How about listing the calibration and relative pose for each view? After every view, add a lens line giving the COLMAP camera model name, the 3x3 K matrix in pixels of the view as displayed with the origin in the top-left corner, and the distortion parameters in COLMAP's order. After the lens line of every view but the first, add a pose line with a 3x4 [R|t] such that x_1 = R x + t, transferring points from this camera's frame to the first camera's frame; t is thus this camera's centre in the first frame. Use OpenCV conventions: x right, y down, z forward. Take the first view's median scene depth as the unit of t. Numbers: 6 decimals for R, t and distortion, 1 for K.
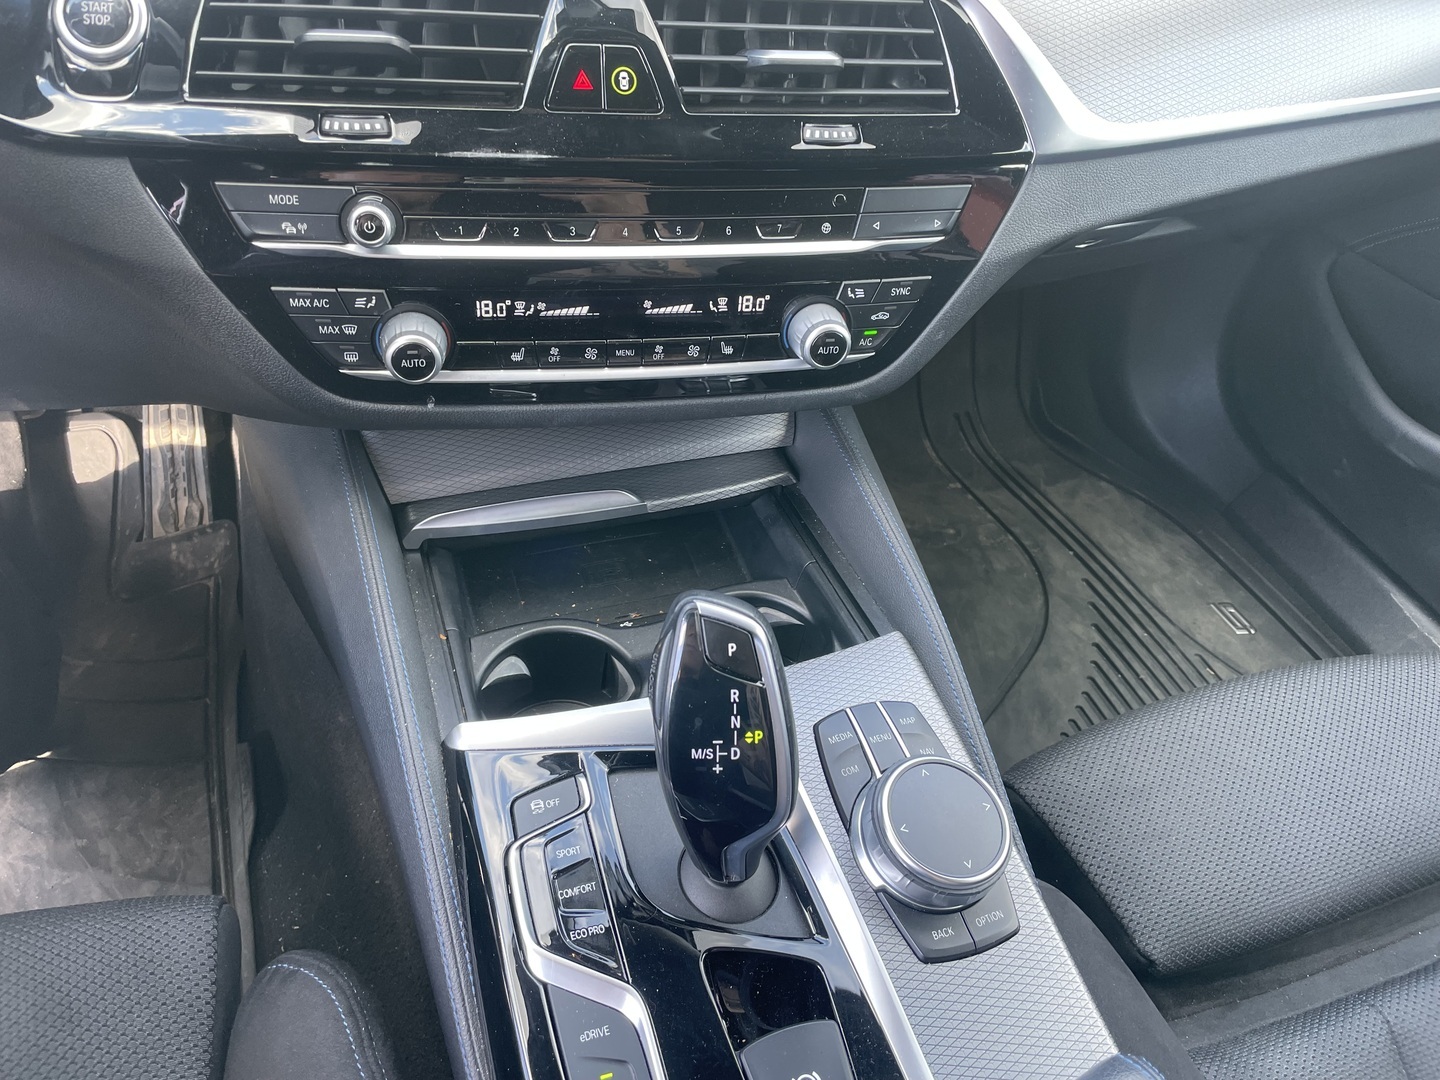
lens RADIAL K [[1104.6, 0, 729.1], [0, 1104.6, 521.5], [0, 0, 1]] dist [0.083836, -0.126403]
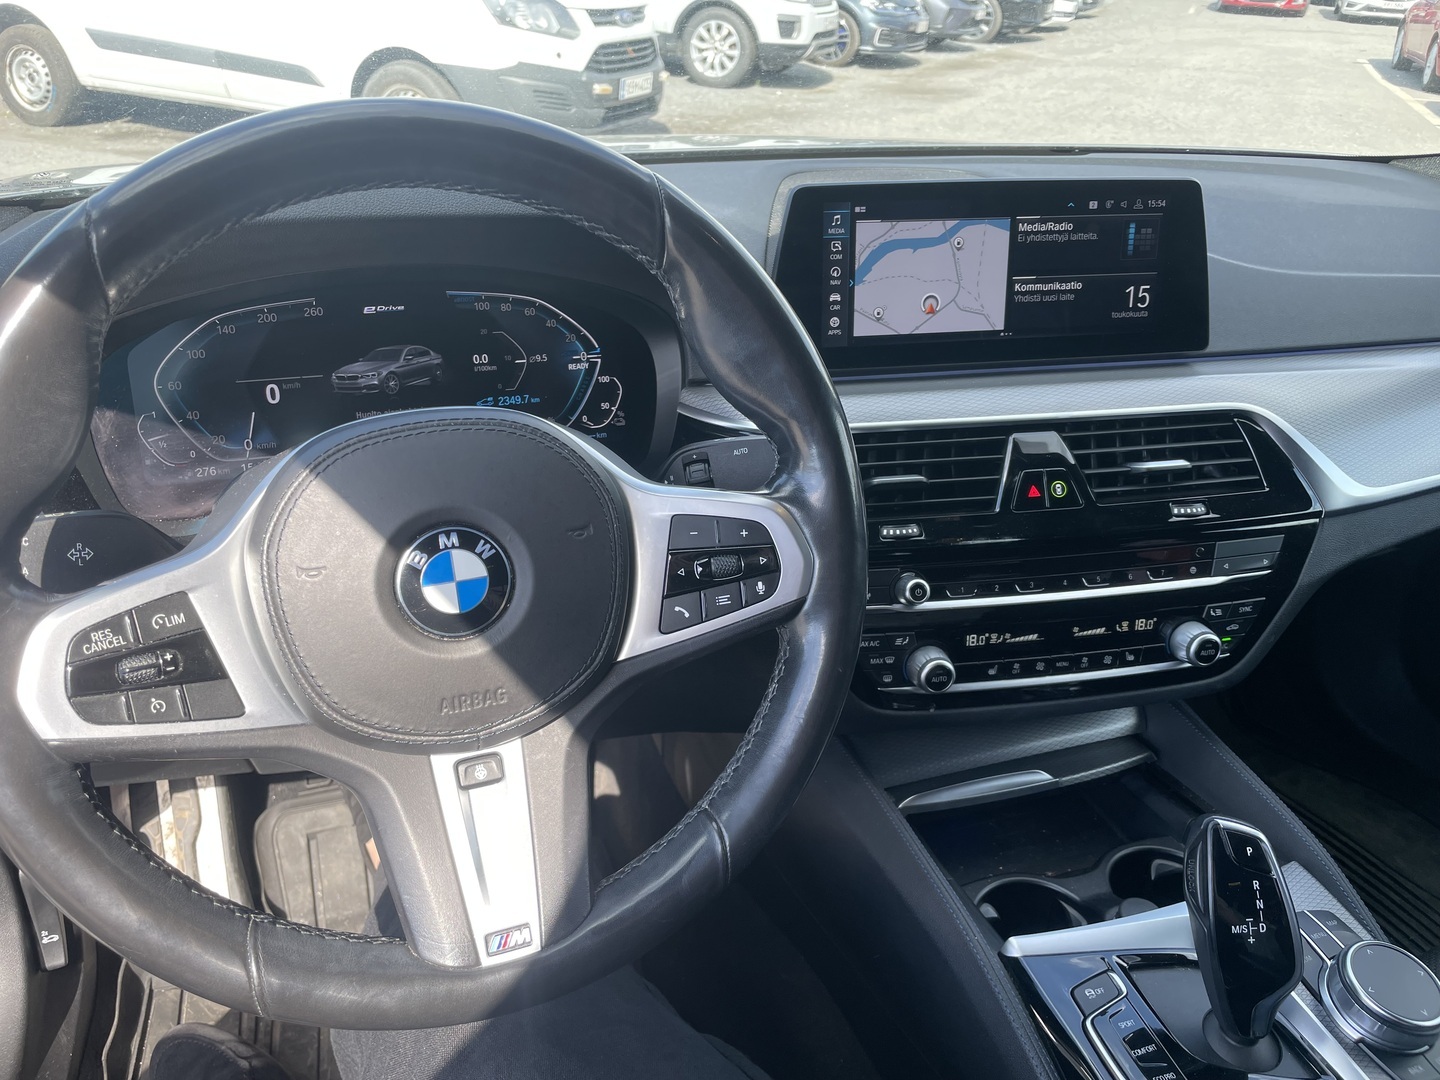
lens RADIAL K [[1104.6, 0, 729.1], [0, 1104.6, 521.5], [0, 0, 1]] dist [0.083836, -0.126403]
pose [[0.995873, -0.076964, -0.048106, -0.443281], [0.058836, 0.951010, -0.303510, 0.083801], [0.069108, 0.299427, 0.951613, -0.454545]]
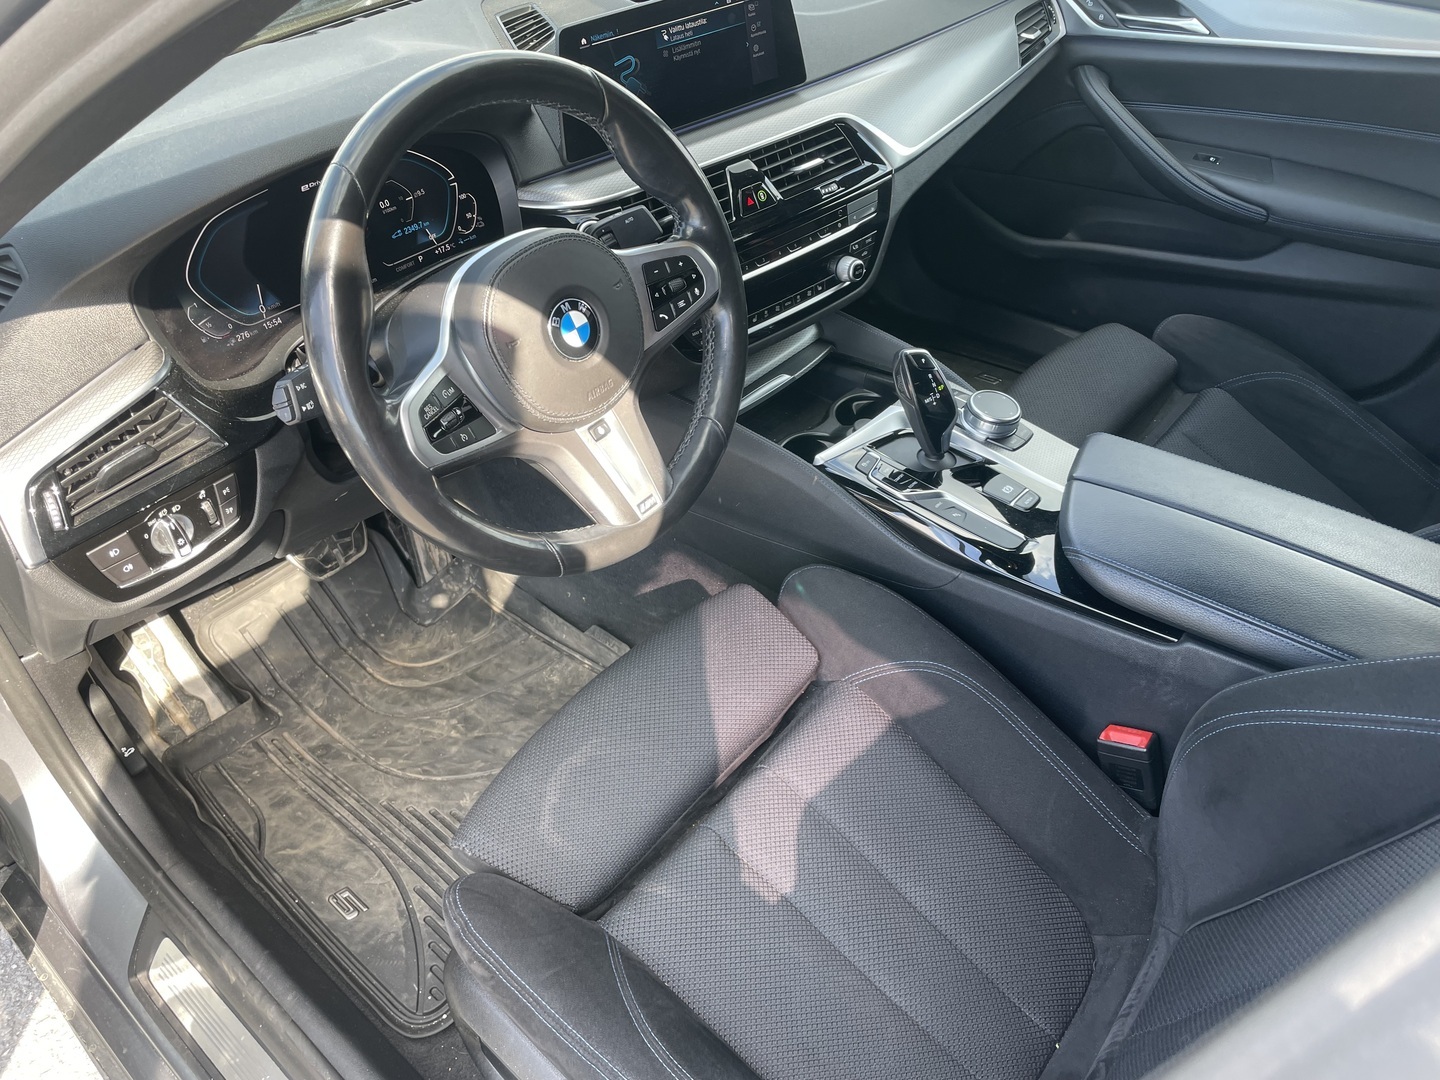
lens RADIAL K [[1104.6, 0, 729.1], [0, 1104.6, 521.5], [0, 0, 1]] dist [0.083836, -0.126403]
pose [[0.862749, -0.415379, 0.288312, -1.084184], [0.427380, 0.903775, 0.023196, 0.159418], [-0.270204, 0.103207, 0.957255, -1.182146]]
